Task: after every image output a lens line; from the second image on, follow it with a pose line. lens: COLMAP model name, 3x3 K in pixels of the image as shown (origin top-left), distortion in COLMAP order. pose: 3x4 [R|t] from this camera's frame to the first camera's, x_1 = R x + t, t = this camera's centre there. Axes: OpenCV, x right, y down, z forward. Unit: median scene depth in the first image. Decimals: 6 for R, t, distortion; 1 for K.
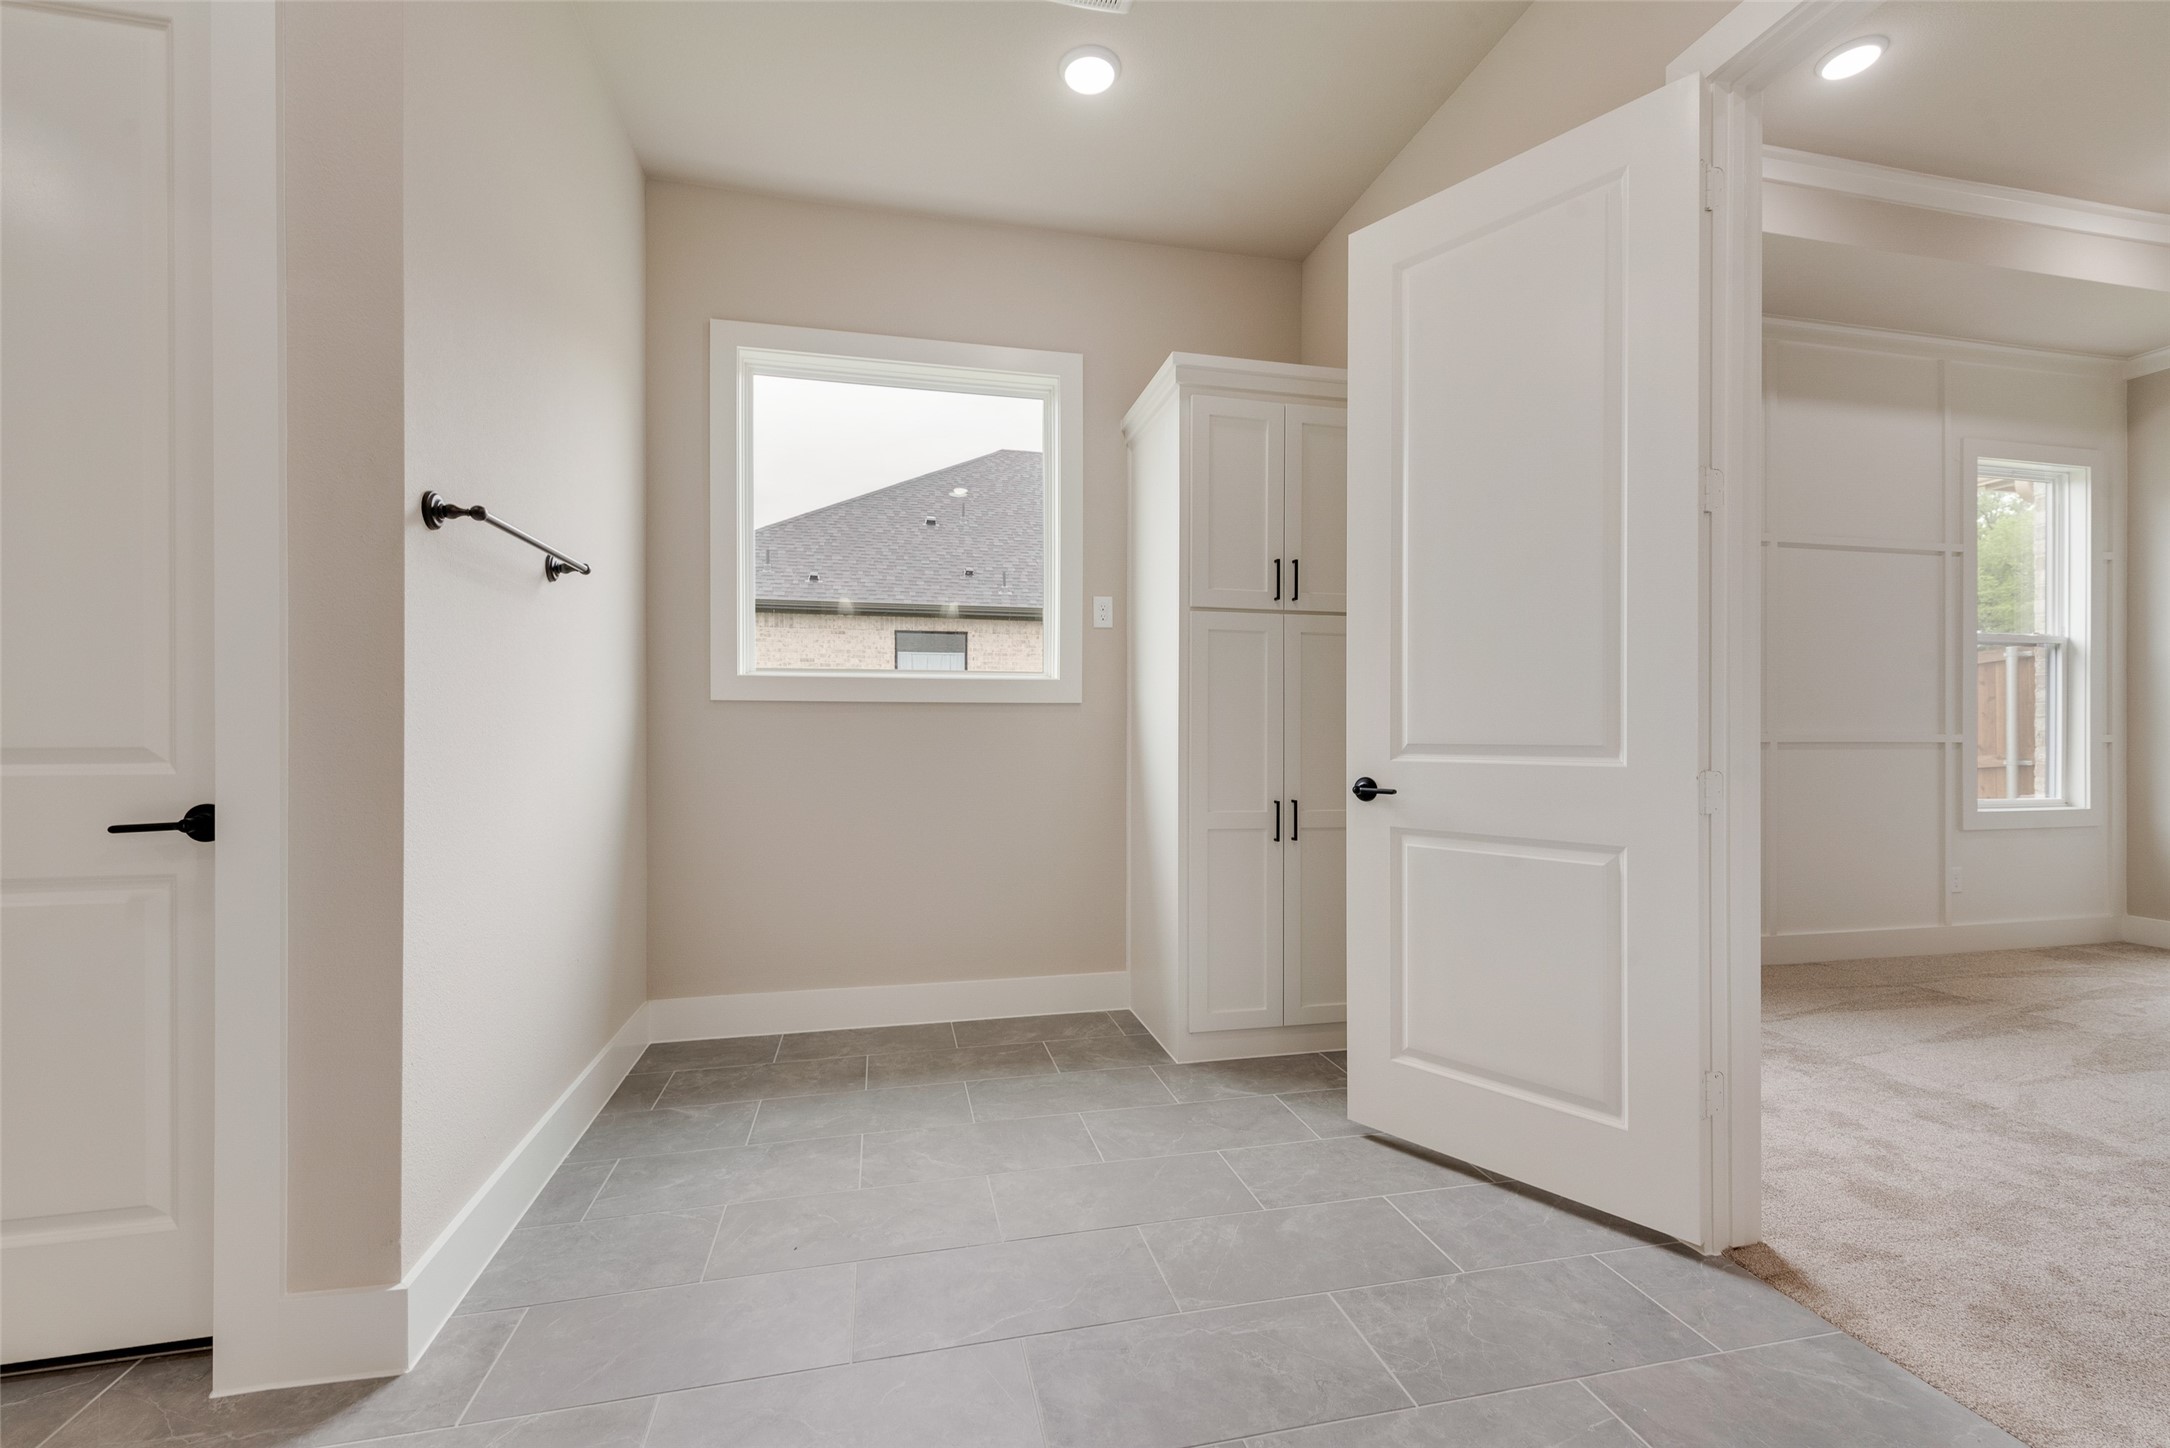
lens RADIAL K [[885.9, 0, 1079.7], [0, 885.9, 729.5], [0, 0, 1]] dist [0.010291, -0.000077]
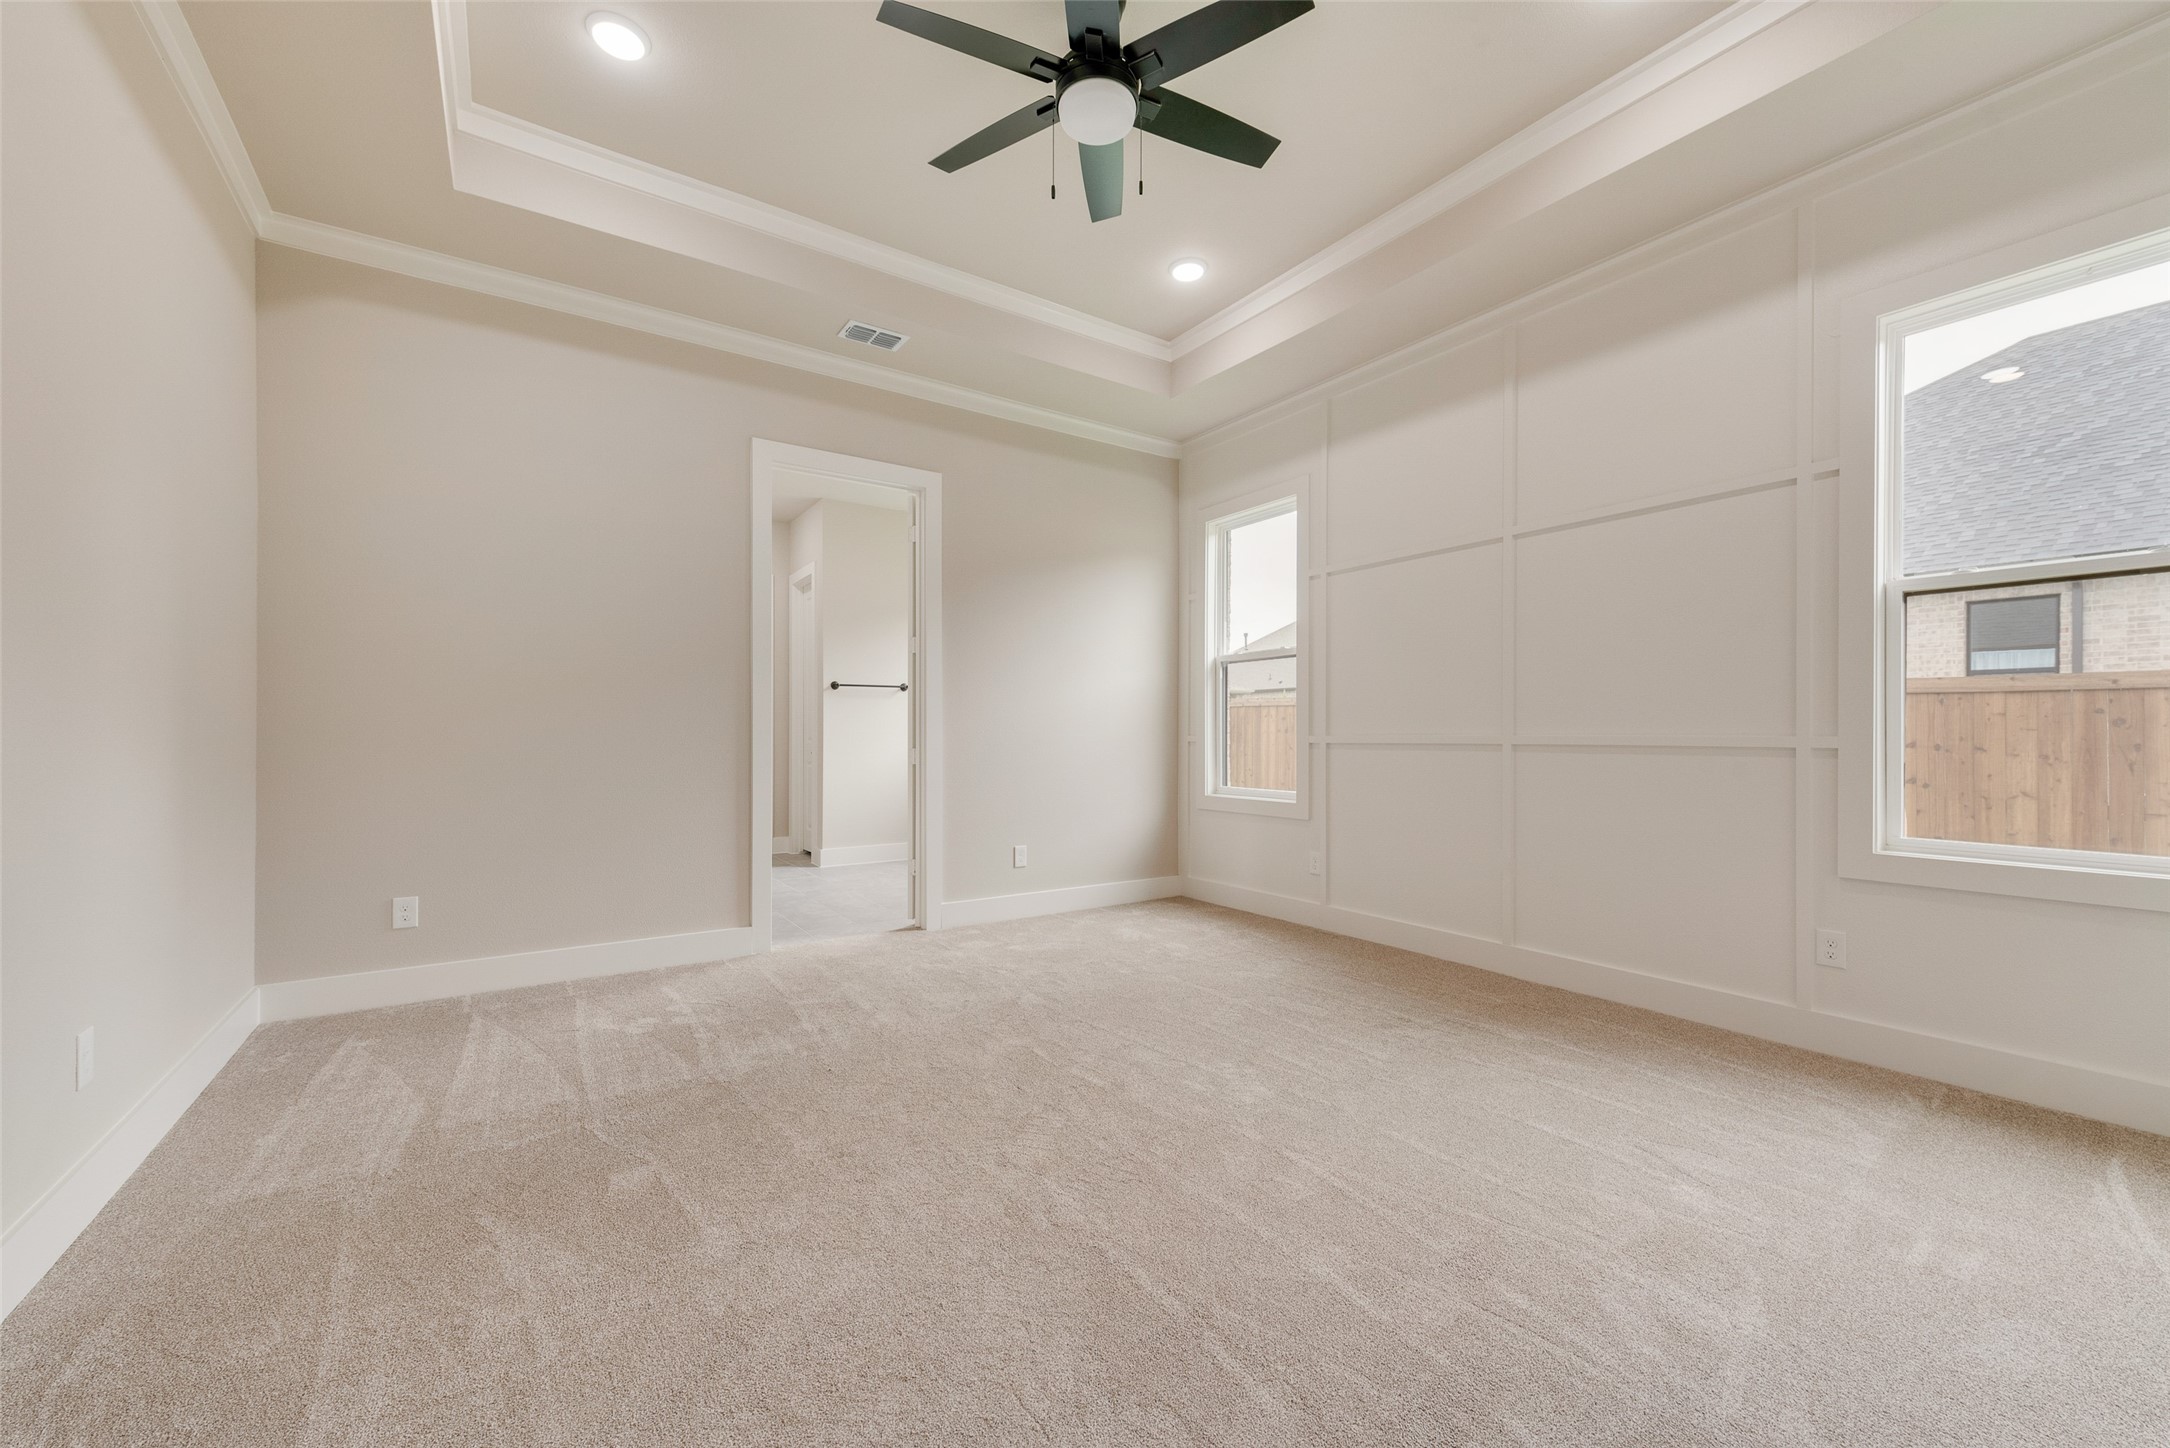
lens RADIAL K [[811.3, 0, 1085.0], [0, 811.3, 724.0], [0, 0, 1]] dist [-0.072082, -0.000023]
pose [[0.350183, -0.014465, -0.936569, 1.423097], [-0.002734, 0.999861, -0.016465, 0.007382], [0.936677, 0.008326, 0.350095, 0.297186]]
